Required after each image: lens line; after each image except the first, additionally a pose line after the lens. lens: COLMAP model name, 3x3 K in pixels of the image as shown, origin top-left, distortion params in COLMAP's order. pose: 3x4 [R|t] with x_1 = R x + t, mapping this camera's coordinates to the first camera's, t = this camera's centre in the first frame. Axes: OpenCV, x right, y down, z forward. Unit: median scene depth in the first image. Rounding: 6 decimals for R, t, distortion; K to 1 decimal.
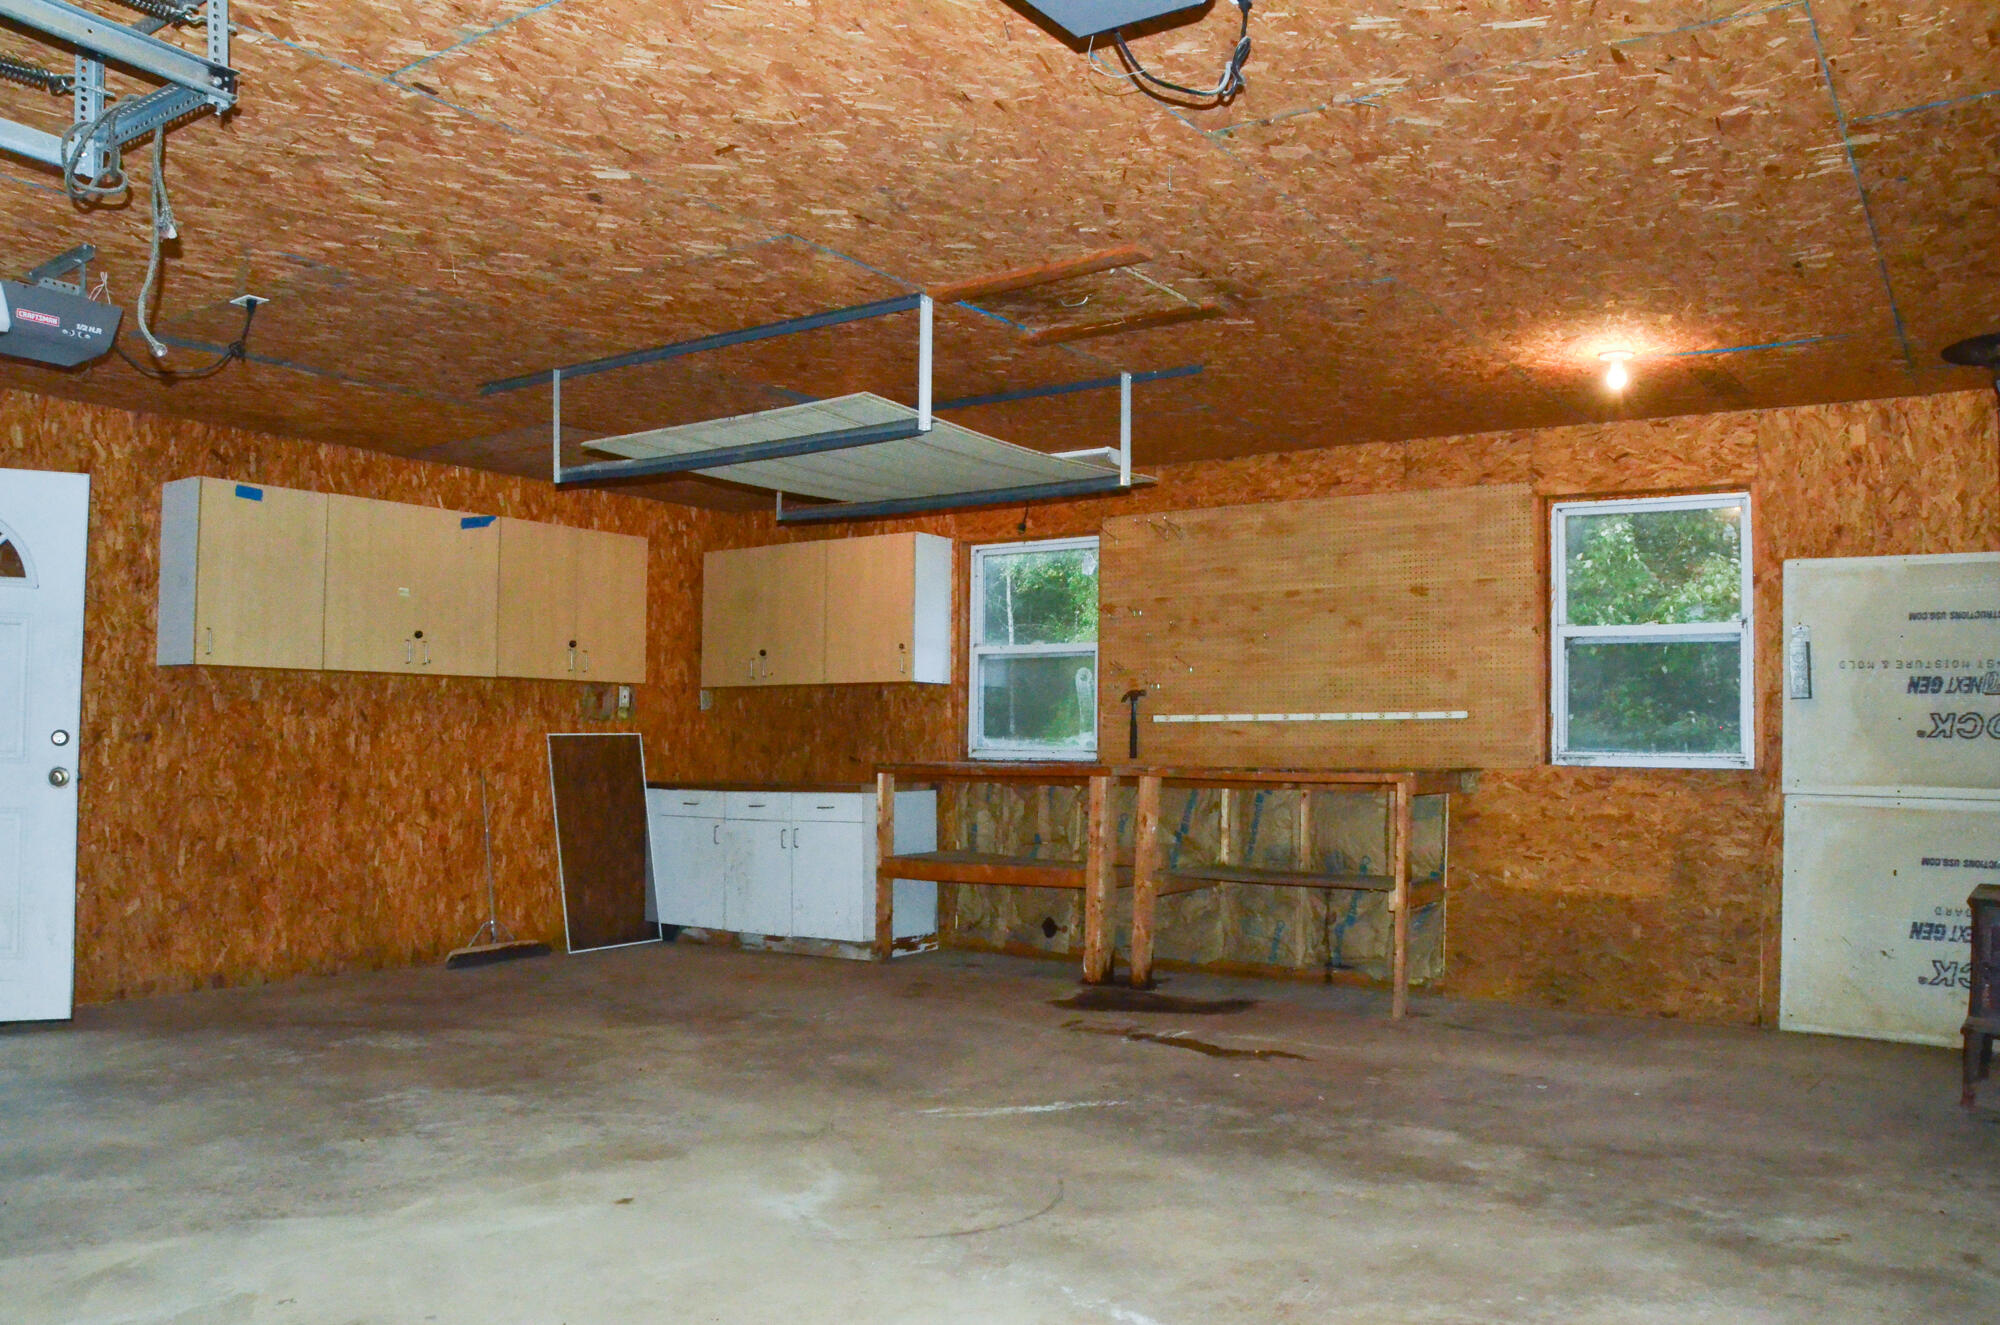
lens RADIAL K [[1538.0, 0, 983.4], [0, 1538.0, 689.4], [0, 0, 1]] dist [-0.167685, 0.123883]
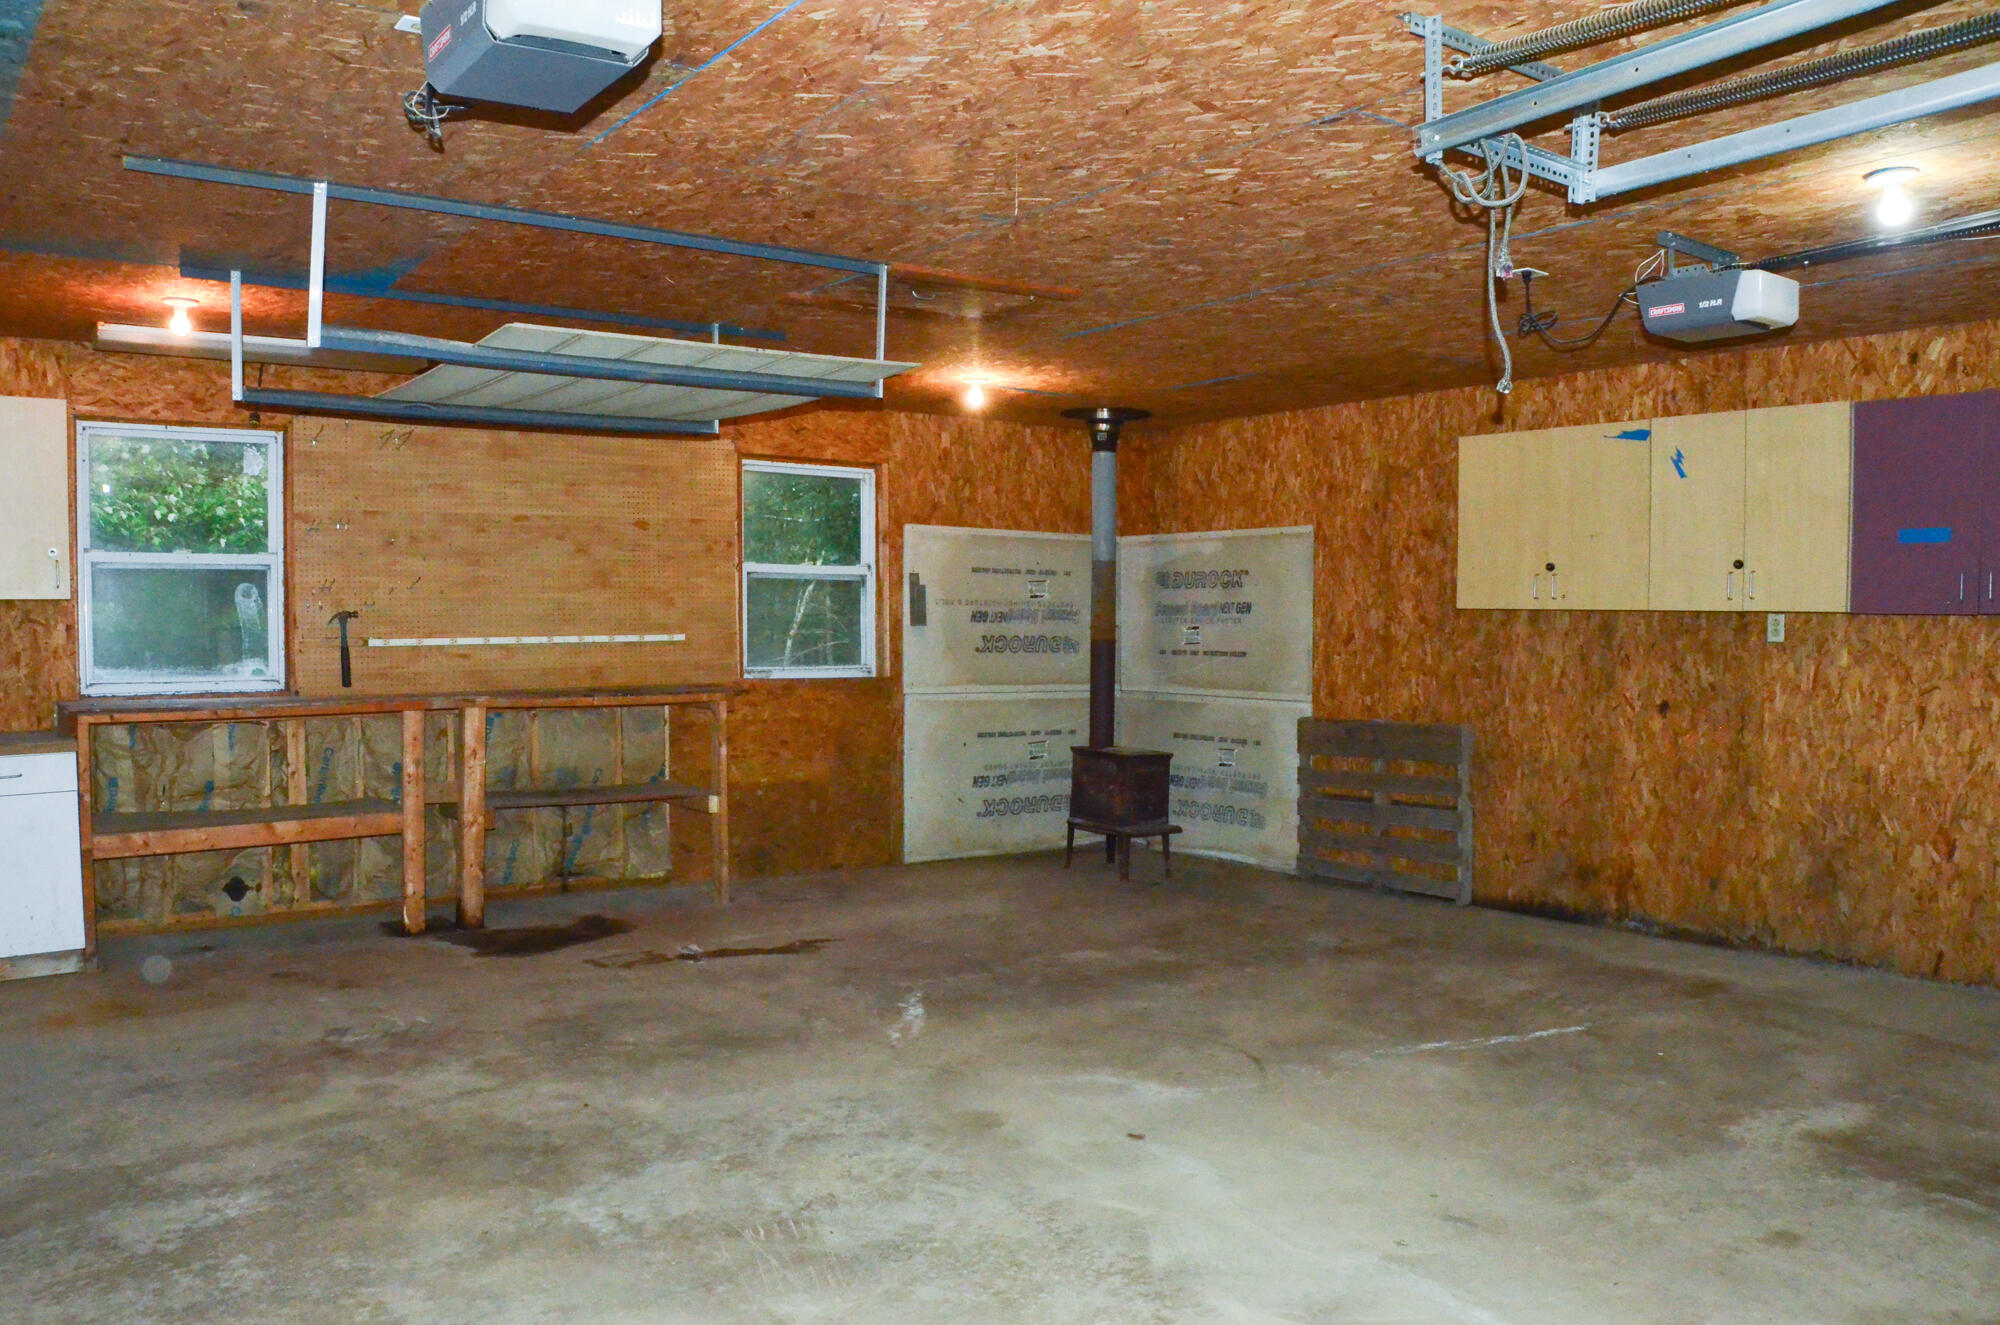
lens RADIAL K [[1538.0, 0, 983.4], [0, 1538.0, 689.4], [0, 0, 1]] dist [-0.167685, 0.123883]
pose [[0.334844, -0.053418, 0.940758, -0.746062], [-0.034112, 0.997050, 0.068756, -0.033447], [-0.941656, -0.055114, 0.332034, 0.430722]]
